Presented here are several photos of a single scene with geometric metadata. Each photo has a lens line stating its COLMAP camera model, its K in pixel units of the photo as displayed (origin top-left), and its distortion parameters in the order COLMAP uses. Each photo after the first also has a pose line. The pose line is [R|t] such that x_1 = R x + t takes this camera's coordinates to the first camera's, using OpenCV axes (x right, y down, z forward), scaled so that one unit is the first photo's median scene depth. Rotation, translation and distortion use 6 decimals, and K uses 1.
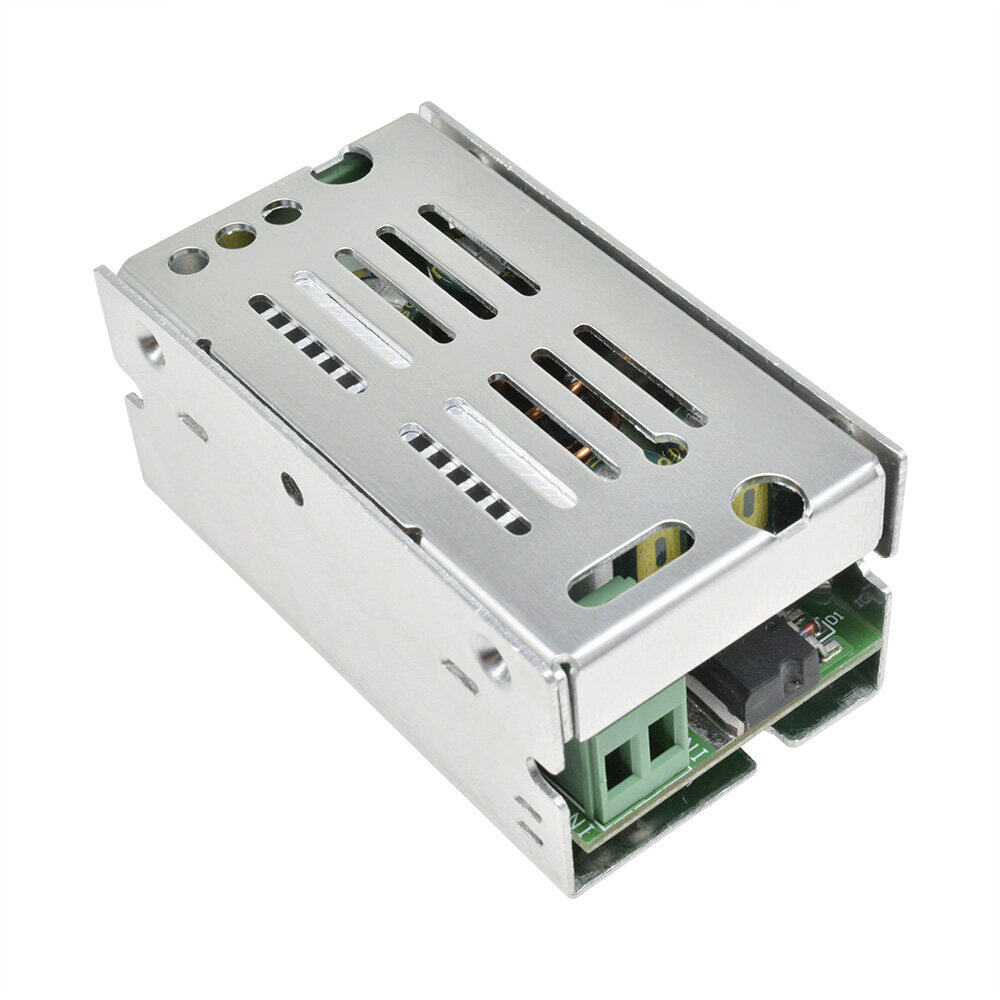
lens RADIAL K [[2692.1, 0, 500.0], [0, 2692.1, 500.0], [0, 0, 1]] dist [-0.087732, -0.075293]
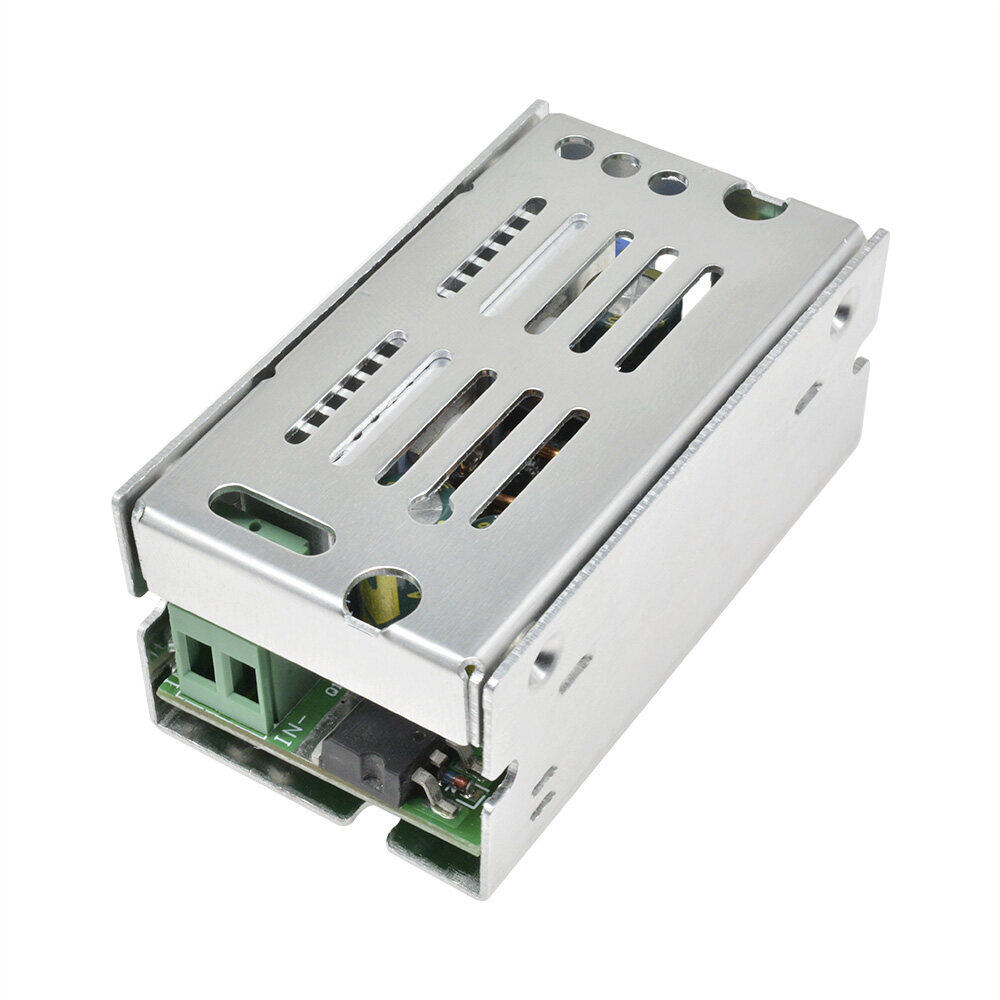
lens RADIAL K [[2546.8, 0, 500.0], [0, 2546.8, 500.0], [0, 0, 1]] dist [0.036439, -0.068048]
pose [[0.312293, 0.701699, -0.640384, 0.636453], [-0.664316, 0.643178, 0.380797, -0.376037], [0.679086, 0.306498, 0.667010, 0.370832]]
